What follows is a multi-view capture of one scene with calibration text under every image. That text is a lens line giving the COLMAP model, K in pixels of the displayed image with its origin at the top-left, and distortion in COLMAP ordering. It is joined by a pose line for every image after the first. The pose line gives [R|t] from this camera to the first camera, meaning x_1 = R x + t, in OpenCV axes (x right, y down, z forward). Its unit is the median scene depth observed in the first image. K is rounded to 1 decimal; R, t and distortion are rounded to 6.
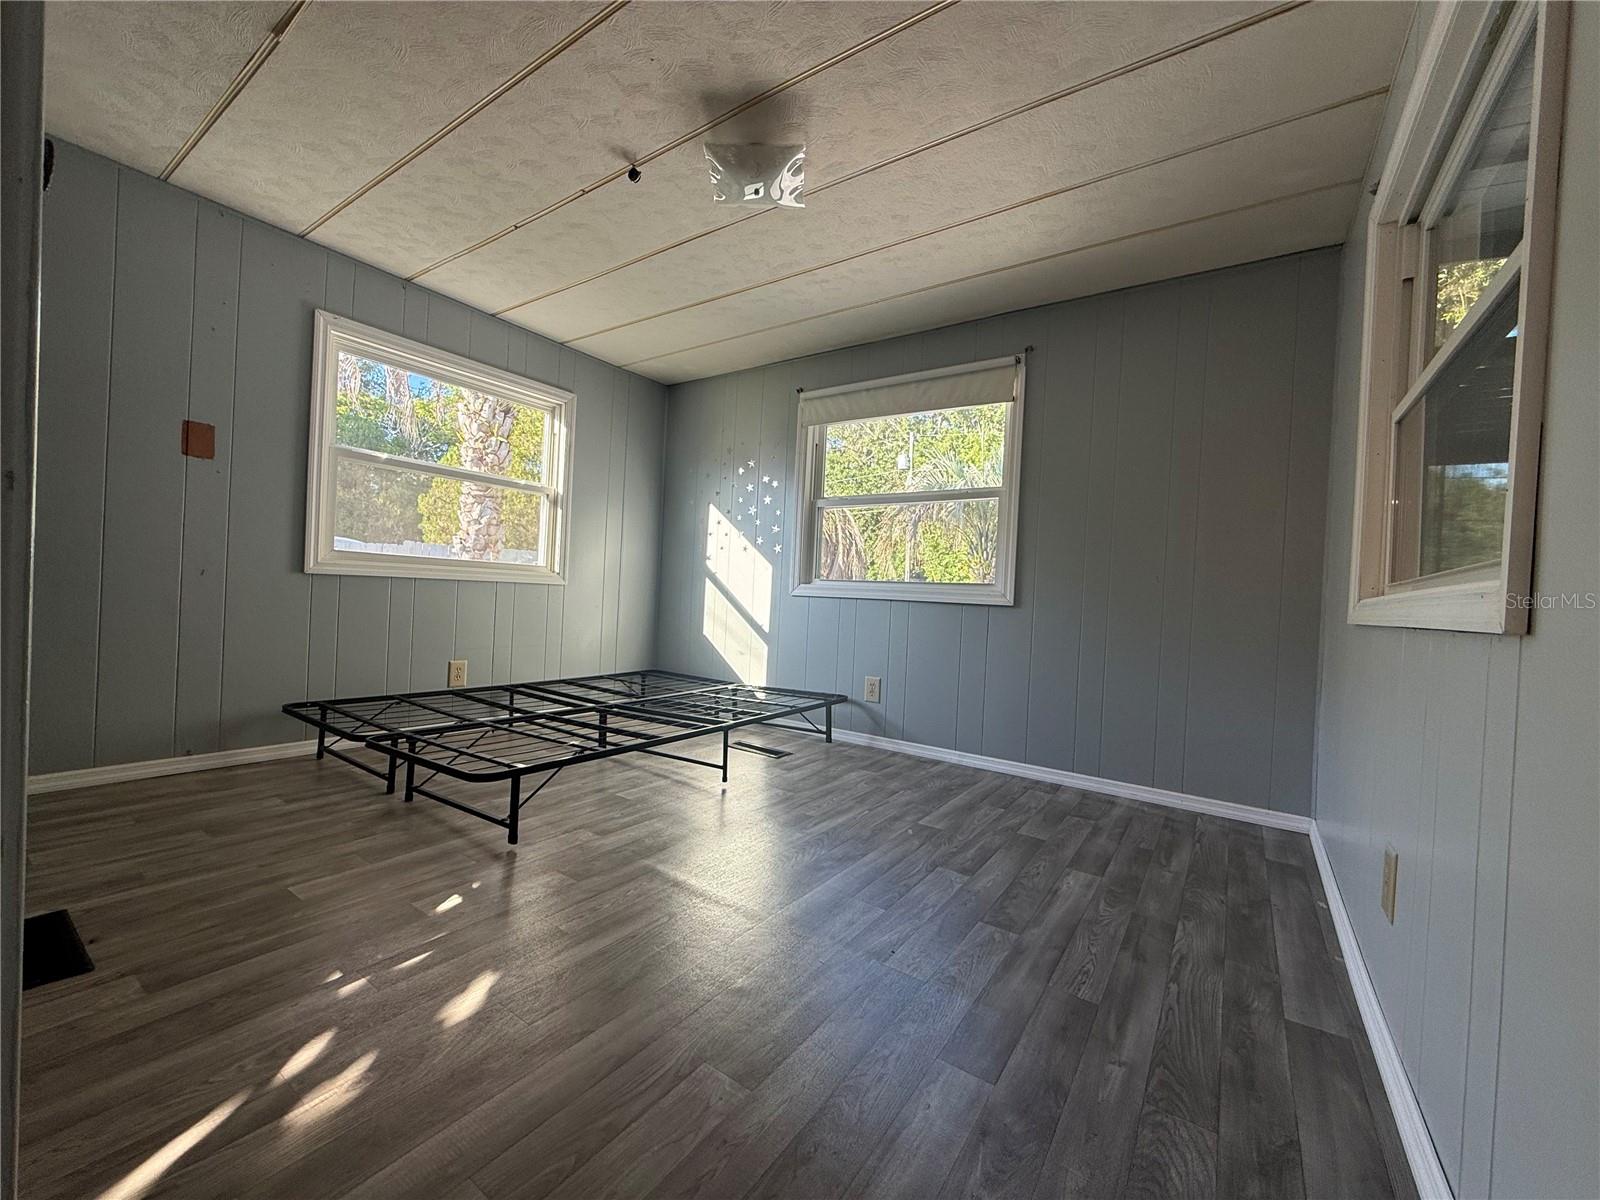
lens RADIAL K [[636.0, 0, 794.9], [0, 636.0, 600.1], [0, 0, 1]] dist [0.001318, -0.000226]
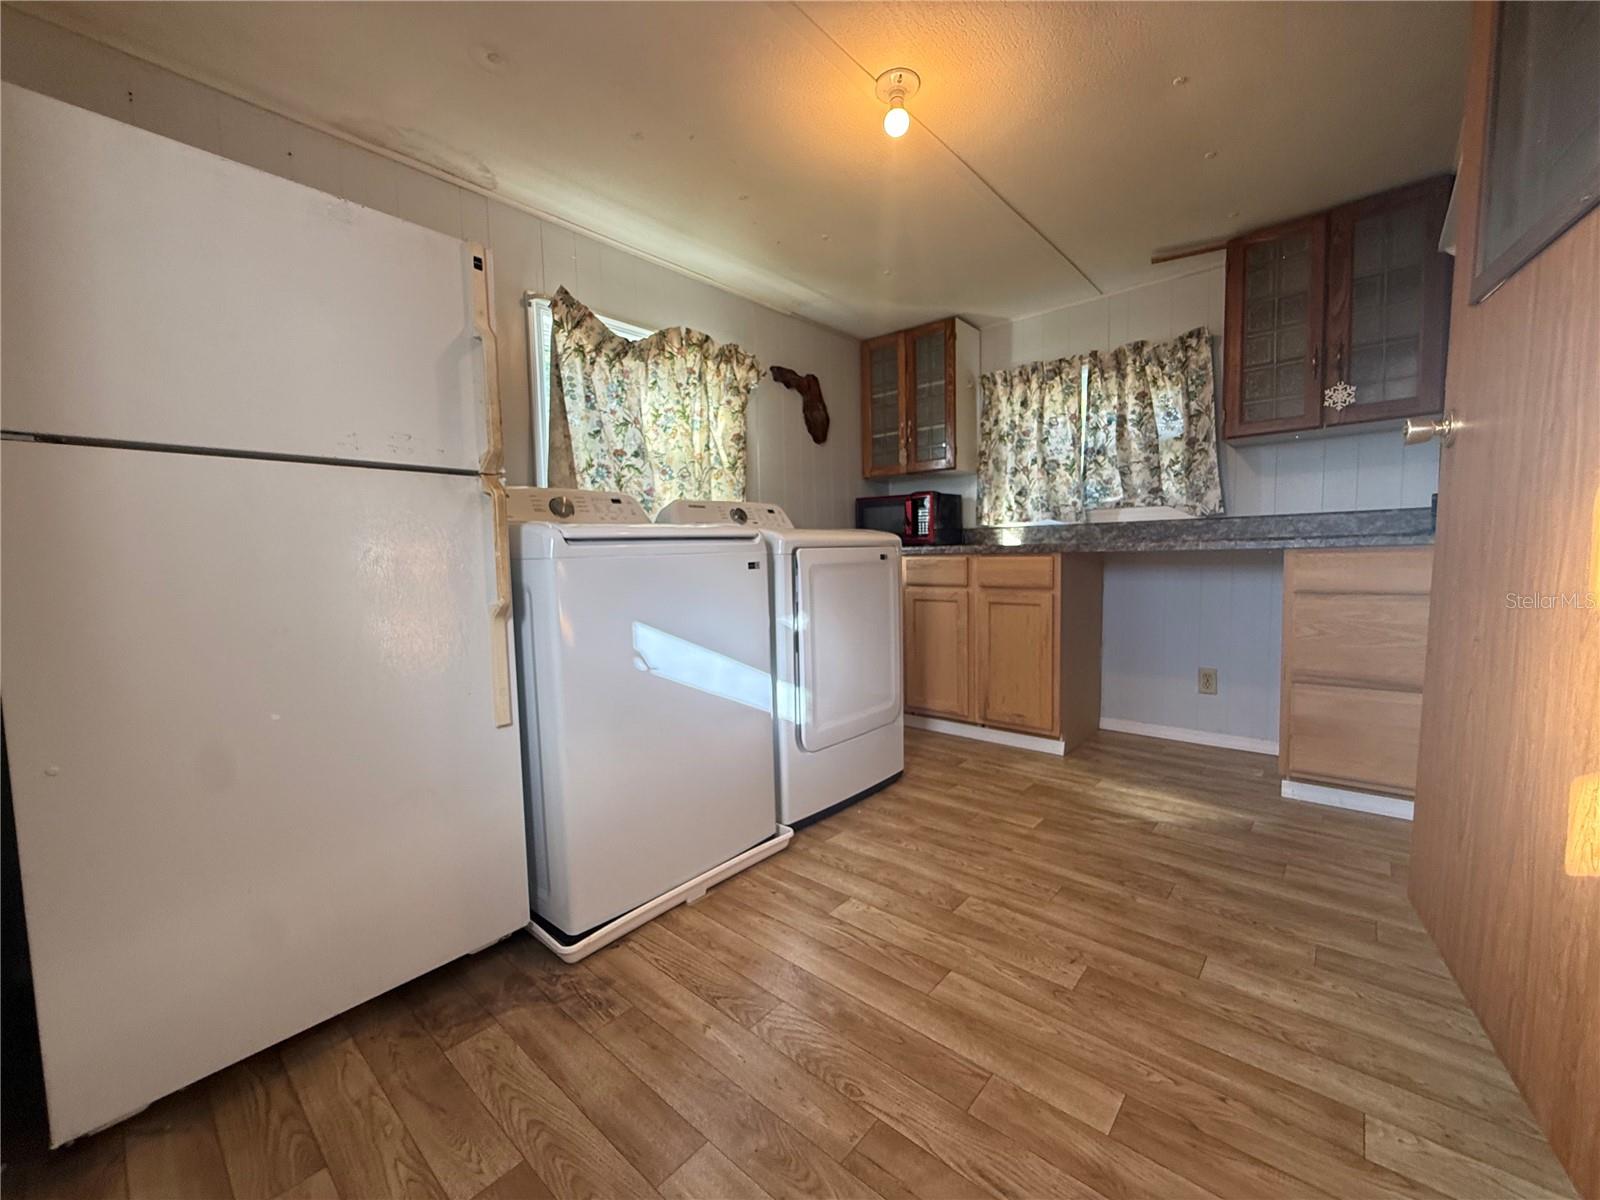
lens RADIAL K [[636.0, 0, 794.9], [0, 636.0, 600.1], [0, 0, 1]] dist [0.001318, -0.000226]
pose [[0.128711, -0.101692, 0.986454, -0.719031], [0.061404, 0.993637, 0.094420, -0.075717], [-0.989779, 0.048420, 0.134136, 1.221554]]
